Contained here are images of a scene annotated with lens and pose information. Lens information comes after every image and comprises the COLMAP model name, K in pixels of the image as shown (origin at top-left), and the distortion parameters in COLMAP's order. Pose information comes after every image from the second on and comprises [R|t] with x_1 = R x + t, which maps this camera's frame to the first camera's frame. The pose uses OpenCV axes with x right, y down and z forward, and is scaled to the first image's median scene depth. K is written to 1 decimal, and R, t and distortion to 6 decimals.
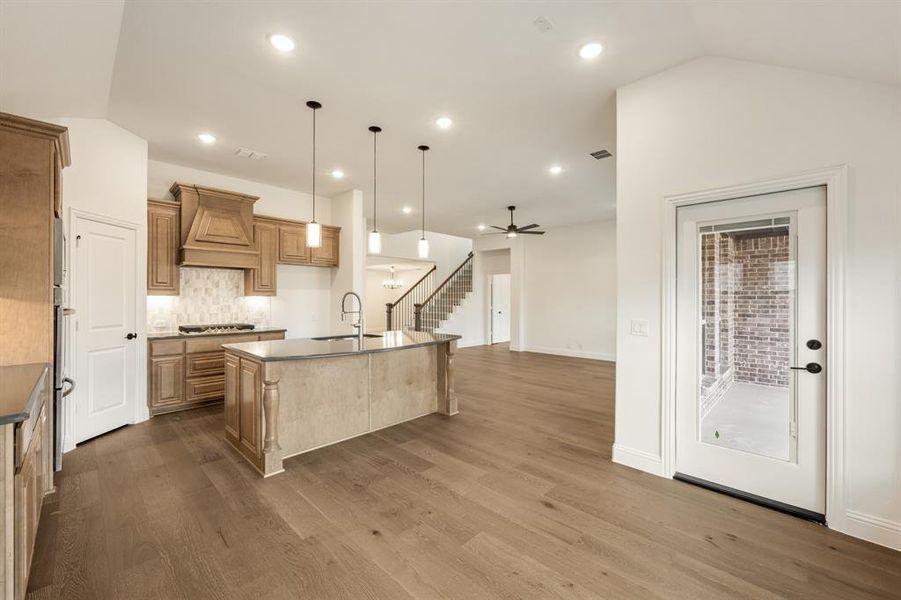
lens RADIAL K [[363.6, 0, 447.7], [0, 363.6, 298.8], [0, 0, 1]] dist [-0.000780, -0.000114]
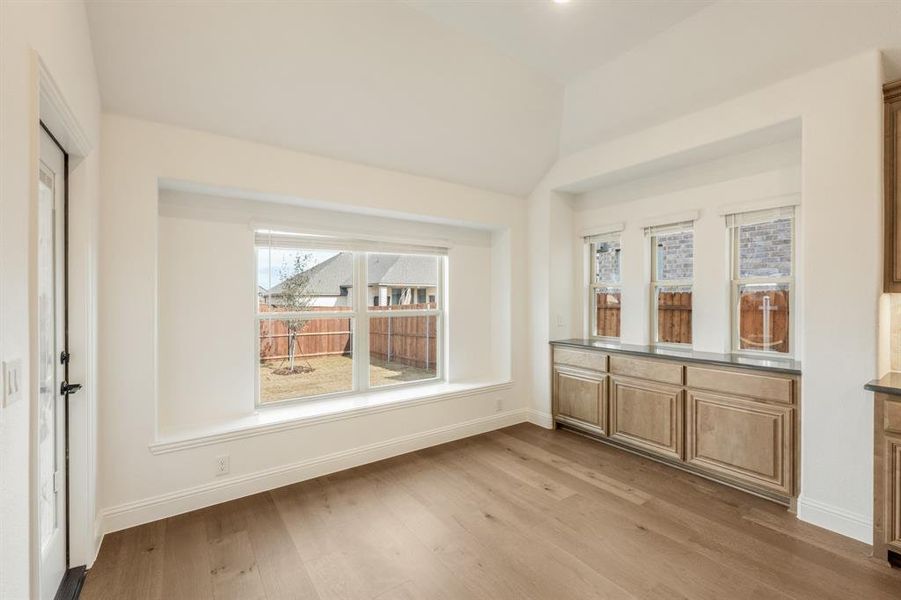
lens RADIAL K [[382.6, 0, 452.0], [0, 382.6, 299.0], [0, 0, 1]] dist [-0.001265, -0.000461]
pose [[-0.984460, -0.002797, 0.175586, 0.029917], [-0.002646, 0.999996, 0.001097, -0.000497], [-0.175588, 0.000616, -0.984463, 0.800815]]
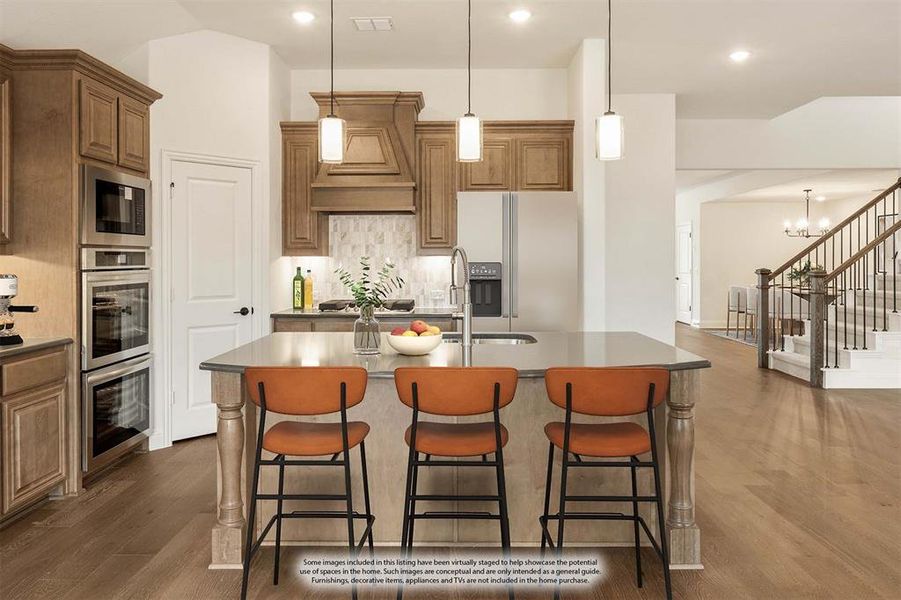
lens RADIAL K [[622.2, 0, 448.3], [0, 622.2, 260.4], [0, 0, 1]] dist [0.005000, 0.000565]
pose [[0.689027, -0.000954, -0.724735, 0.286787], [0.003307, 0.999993, 0.001828, -0.001632], [0.724728, -0.003656, 0.689025, 0.347050]]
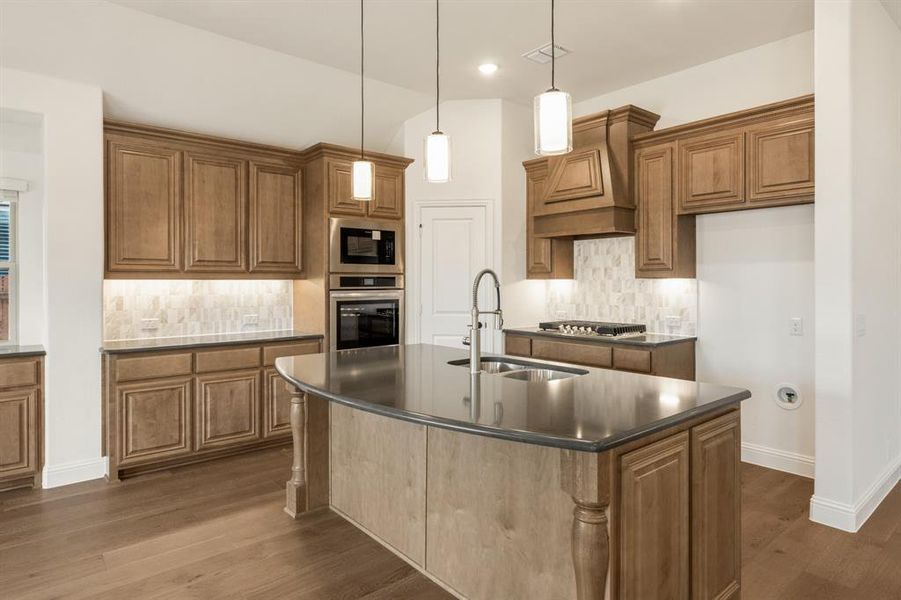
lens RADIAL K [[519.4, 0, 447.1], [0, 519.4, 282.5], [0, 0, 1]] dist [-0.004173, -0.000443]
pose [[-0.093620, -0.000859, -0.995608, 0.347496], [0.002720, 0.999996, -0.001118, -0.001091], [0.995604, -0.002813, -0.093617, 0.861043]]
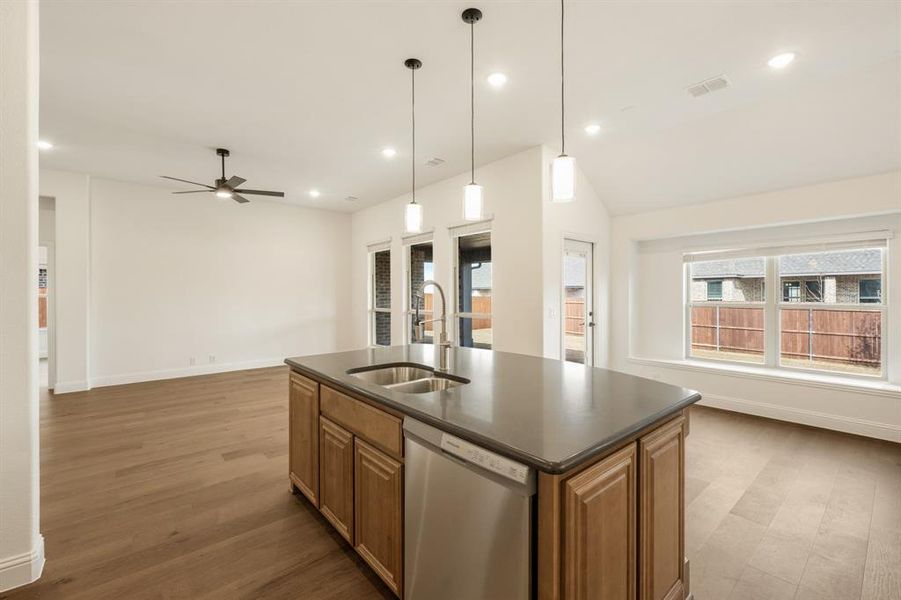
lens RADIAL K [[377.7, 0, 454.0], [0, 377.7, 296.8], [0, 0, 1]] dist [-0.000216, -0.000052]
pose [[0.083046, -0.008164, 0.996512, -0.669954], [0.003687, 0.999962, 0.007885, -0.000412], [-0.996539, 0.003019, 0.083073, 0.801363]]
